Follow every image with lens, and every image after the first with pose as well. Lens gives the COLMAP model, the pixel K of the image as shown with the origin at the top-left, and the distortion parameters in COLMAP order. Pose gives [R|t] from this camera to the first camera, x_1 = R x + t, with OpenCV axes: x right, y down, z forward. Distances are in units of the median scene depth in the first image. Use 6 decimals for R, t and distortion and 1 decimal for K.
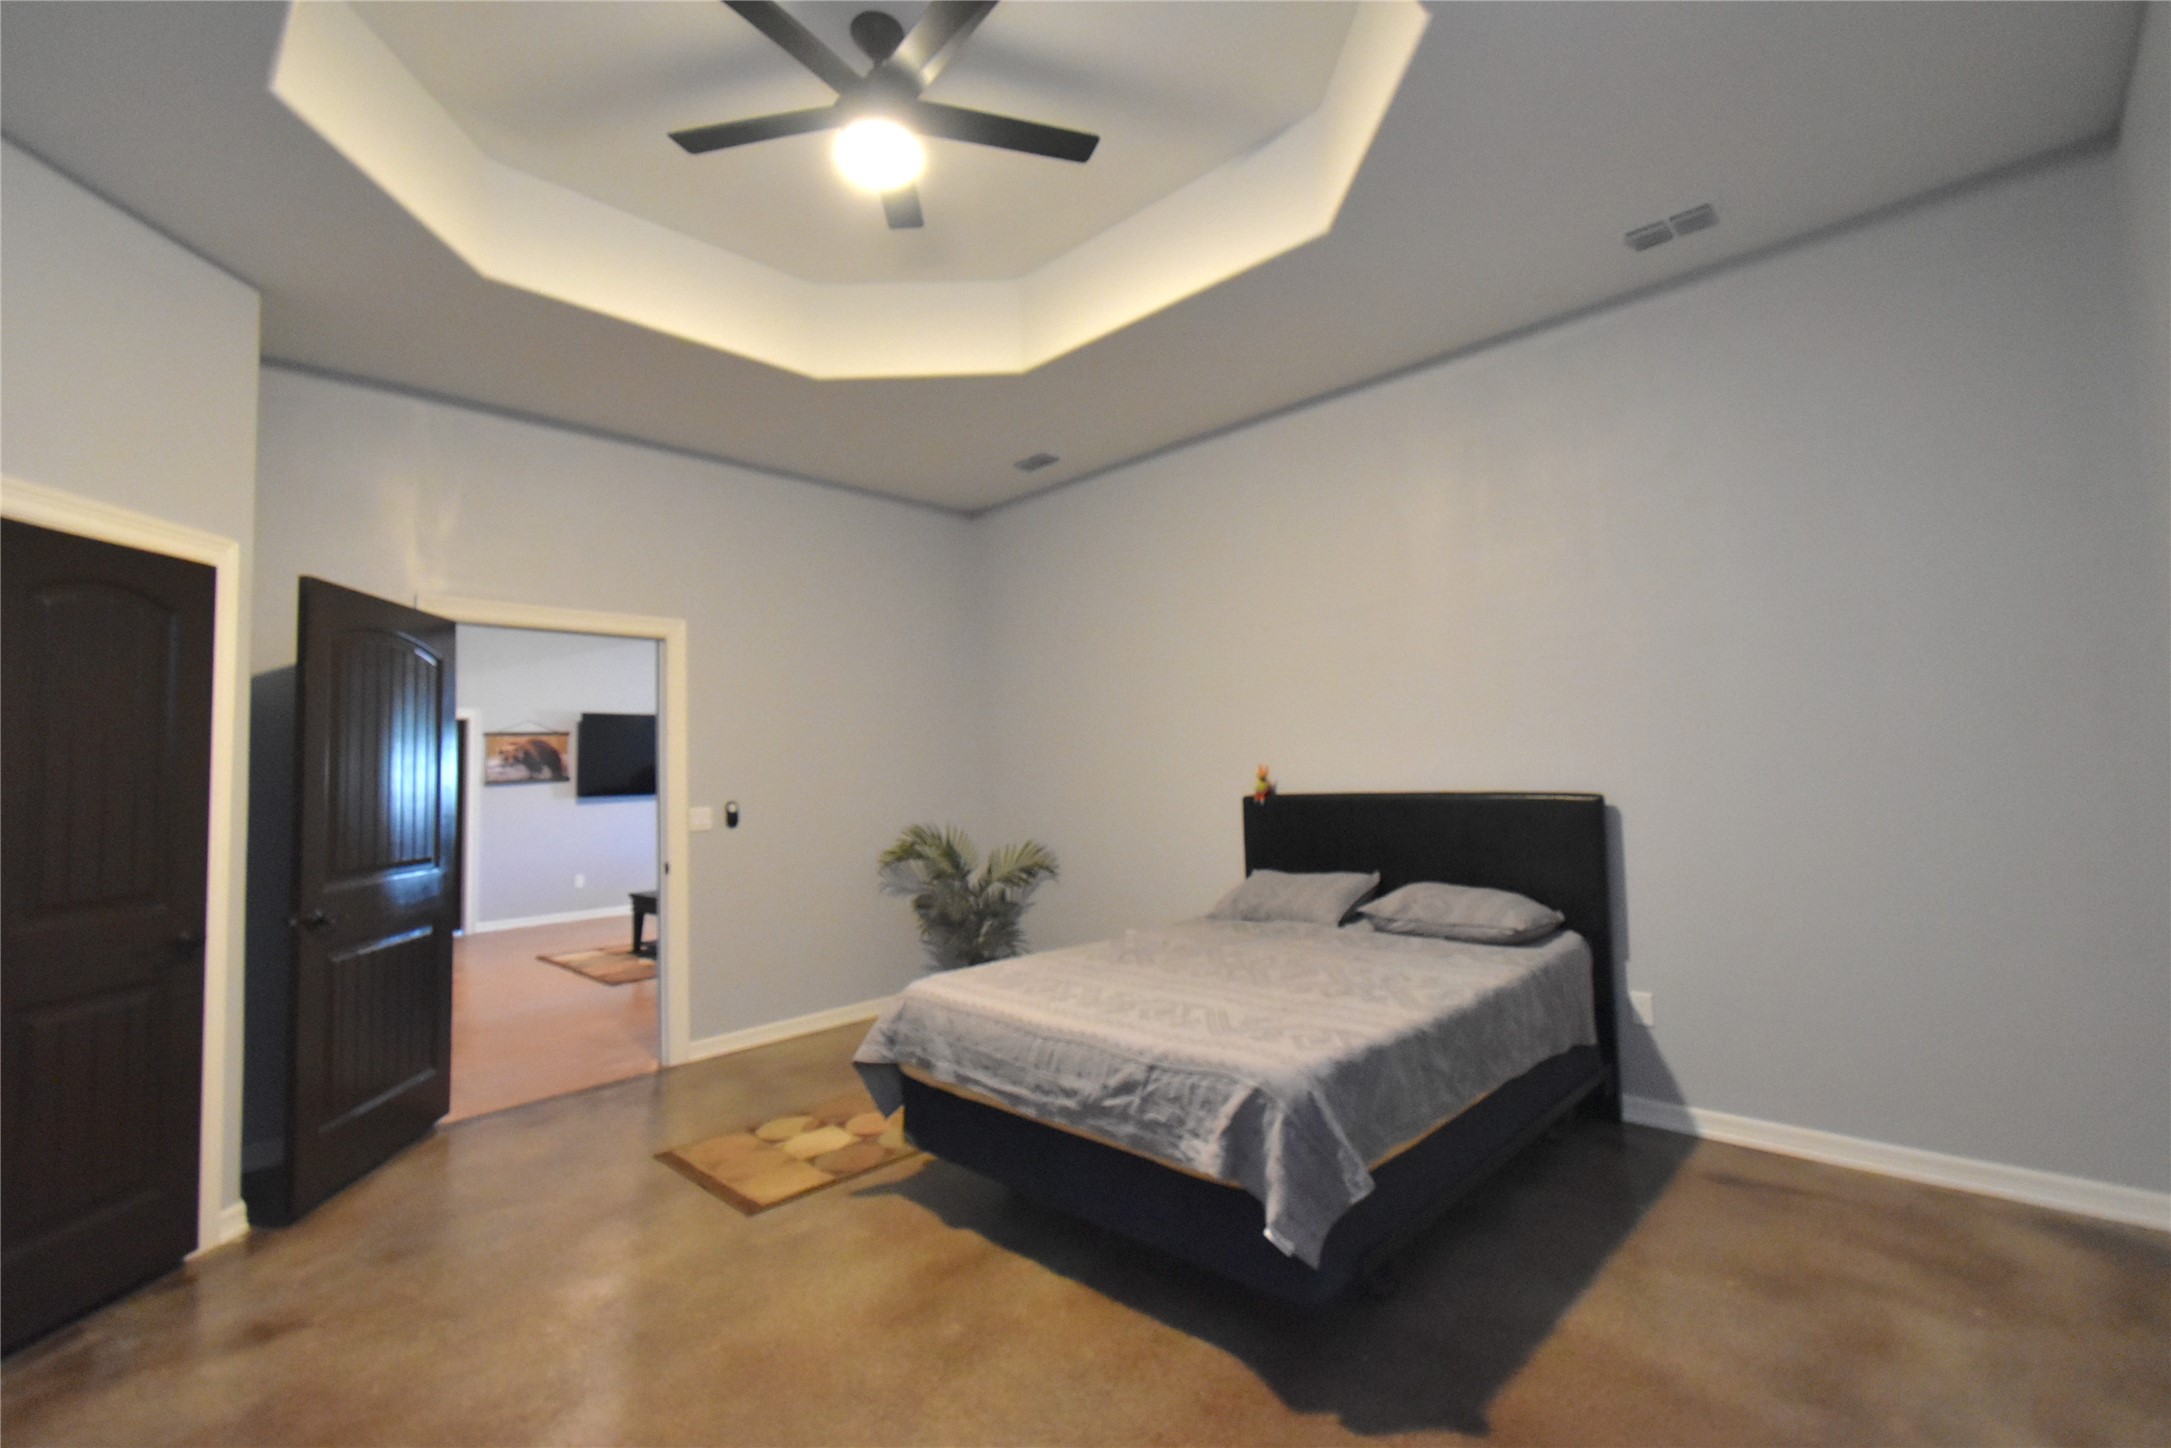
lens RADIAL K [[959.4, 0, 1092.2], [0, 959.4, 731.0], [0, 0, 1]] dist [0.005118, -0.002886]
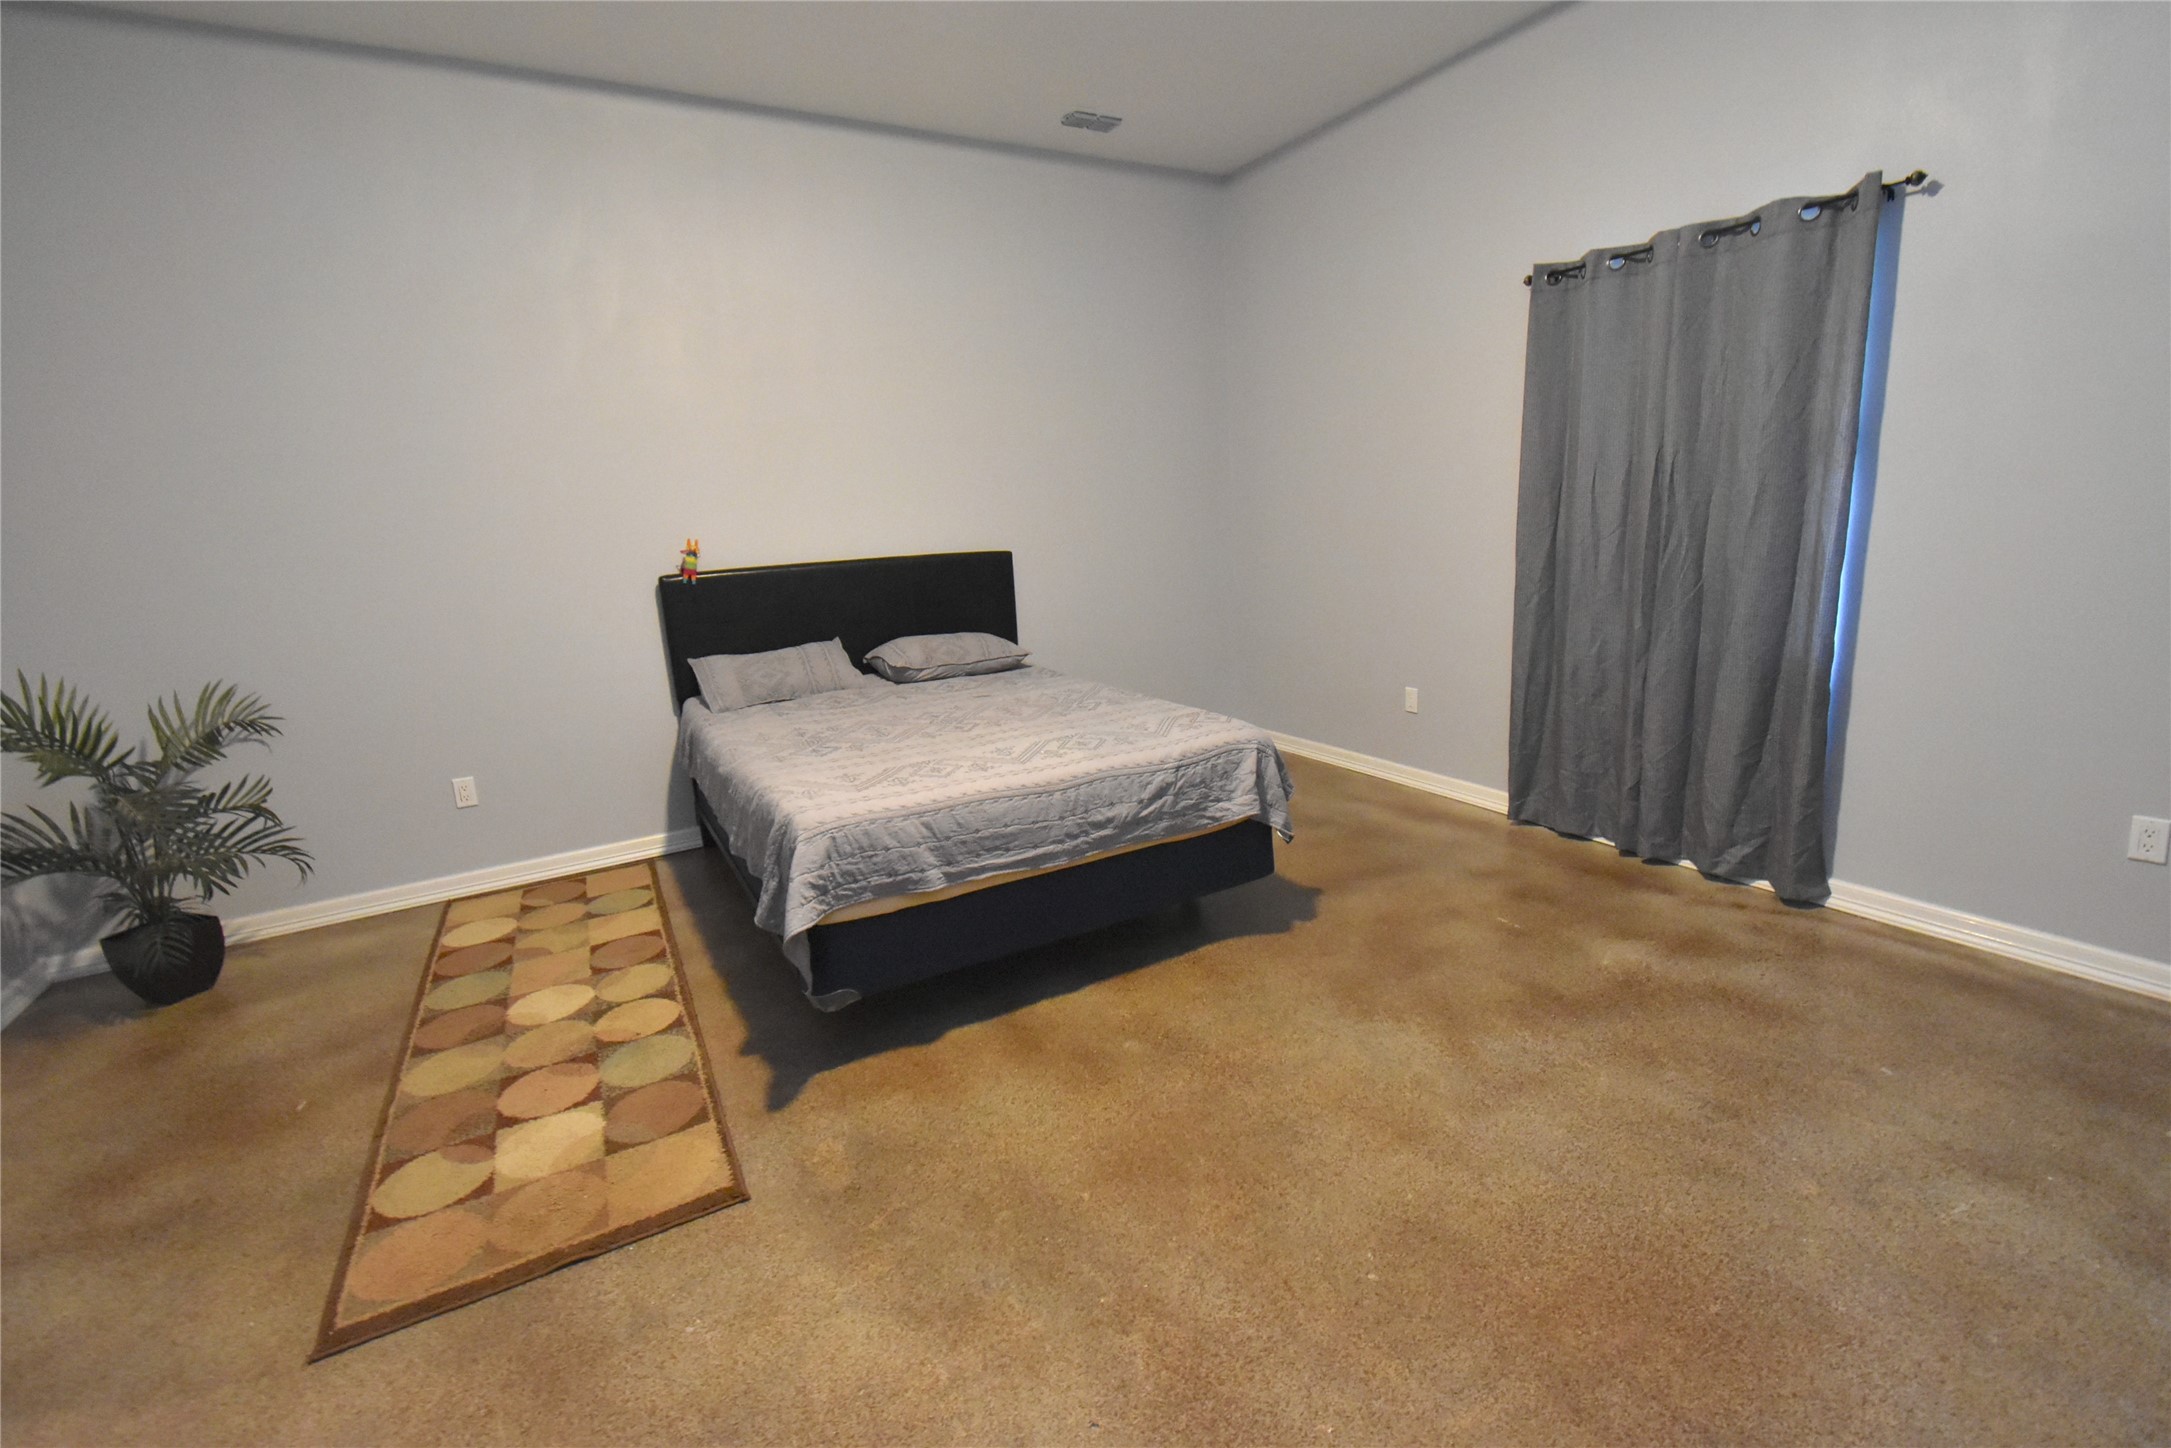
lens RADIAL K [[959.4, 0, 1096.6], [0, 959.4, 720.3], [0, 0, 1]] dist [0.005118, -0.002886]
pose [[0.281509, -0.193682, 0.939808, -0.999591], [-0.000973, 0.979359, 0.202124, 0.037064], [-0.959558, -0.057814, 0.275510, 0.686175]]
